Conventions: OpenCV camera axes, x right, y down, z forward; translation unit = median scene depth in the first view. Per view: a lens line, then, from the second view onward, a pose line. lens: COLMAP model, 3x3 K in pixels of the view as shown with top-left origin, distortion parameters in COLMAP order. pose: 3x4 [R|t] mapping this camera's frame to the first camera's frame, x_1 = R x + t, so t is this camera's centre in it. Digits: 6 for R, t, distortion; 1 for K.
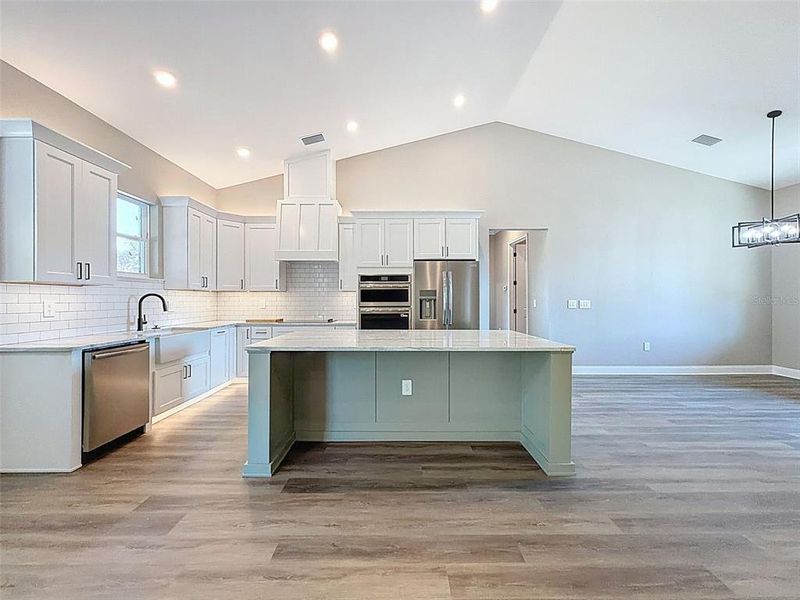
lens RADIAL K [[323.7, 0, 400.2], [0, 323.7, 297.4], [0, 0, 1]] dist [0.000803, 0.000118]
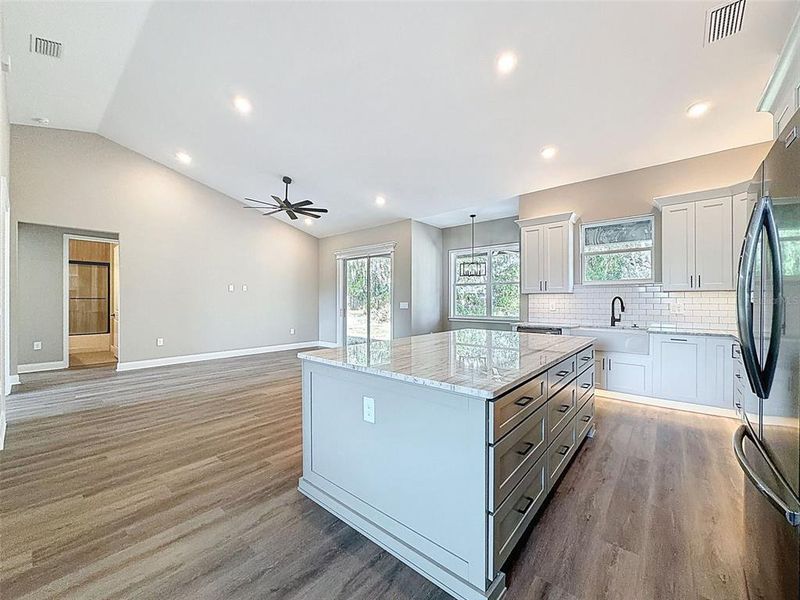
lens RADIAL K [[317.5, 0, 398.4], [0, 317.5, 301.5], [0, 0, 1]] dist [-0.000325, 0.000017]
pose [[-0.656177, -0.001839, -0.754605, 0.523513], [0.002207, 0.999988, -0.004357, 0.007342], [0.754604, -0.004524, -0.656165, 0.912306]]
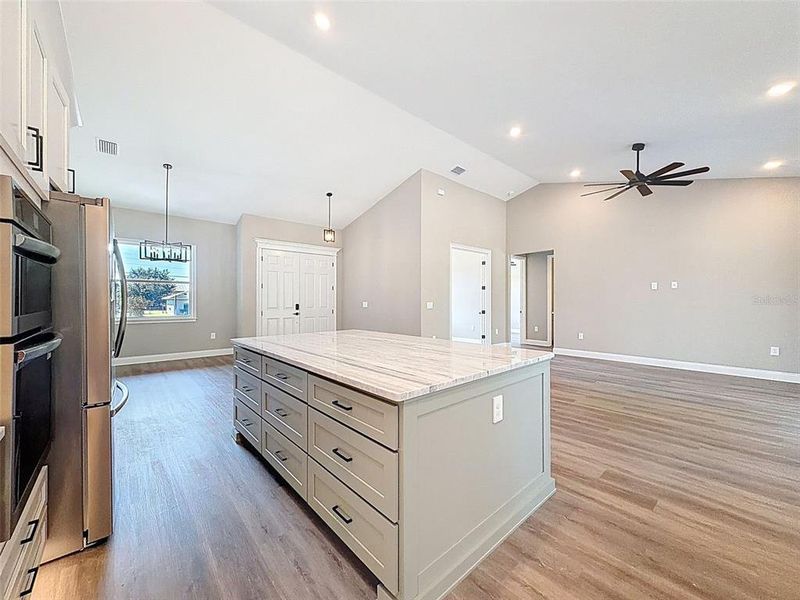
lens RADIAL K [[319.9, 0, 400.4], [0, 319.9, 301.4], [0, 0, 1]] dist [-0.000254, -0.000156]
pose [[-0.655410, -0.002558, 0.755269, -0.438663], [-0.004565, 0.999989, -0.000574, 0.003344], [-0.755259, -0.003825, -0.655415, 0.961701]]
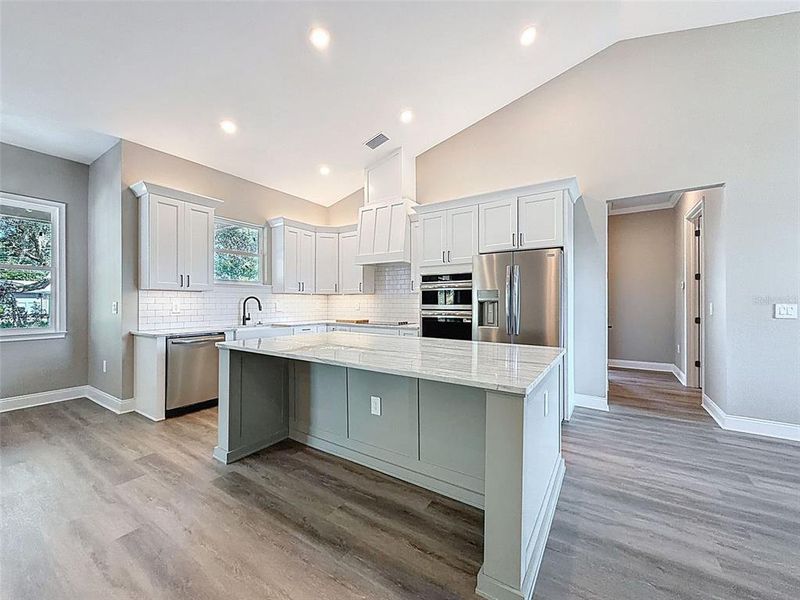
lens RADIAL K [[319.9, 0, 400.4], [0, 319.9, 301.4], [0, 0, 1]] dist [-0.000254, -0.000156]
pose [[0.833091, 0.001758, -0.553133, 0.333816], [0.000645, 0.999991, 0.004150, 0.001577], [0.553135, -0.003814, 0.833083, 0.212976]]
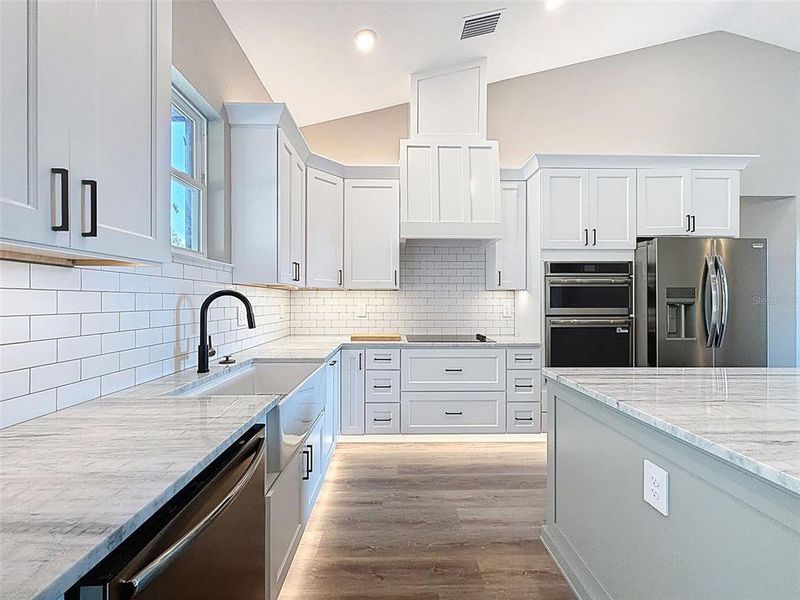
lens RADIAL K [[319.9, 0, 400.4], [0, 319.9, 301.4], [0, 0, 1]] dist [-0.000254, -0.000156]
pose [[0.999875, 0.002958, 0.015563, -0.412541], [-0.003045, 0.999980, 0.005597, 0.000034], [-0.015546, -0.005643, 0.999863, 0.423298]]
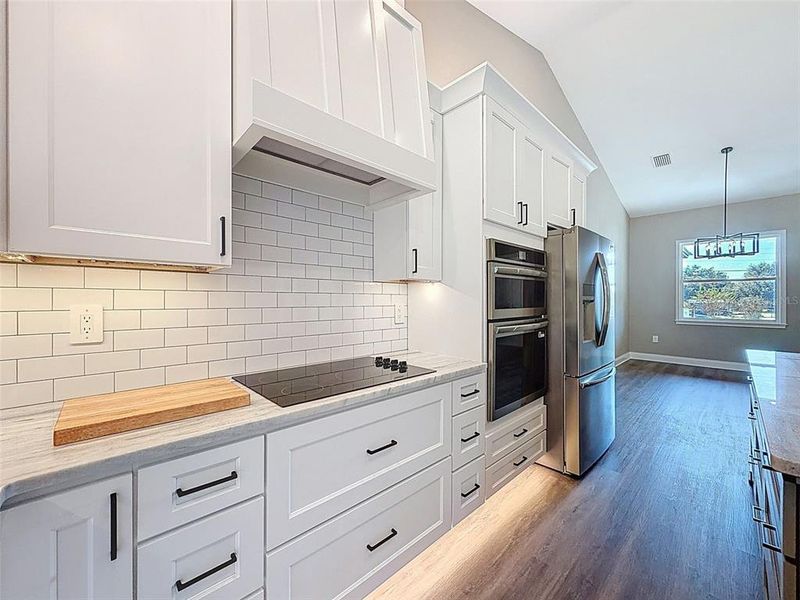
lens RADIAL K [[319.9, 0, 400.4], [0, 319.9, 301.4], [0, 0, 1]] dist [-0.000254, -0.000156]
pose [[0.730362, -0.000375, 0.683060, -0.480979], [-0.005968, 0.999958, 0.006931, 0.003135], [-0.683034, -0.009139, 0.730329, 0.805040]]
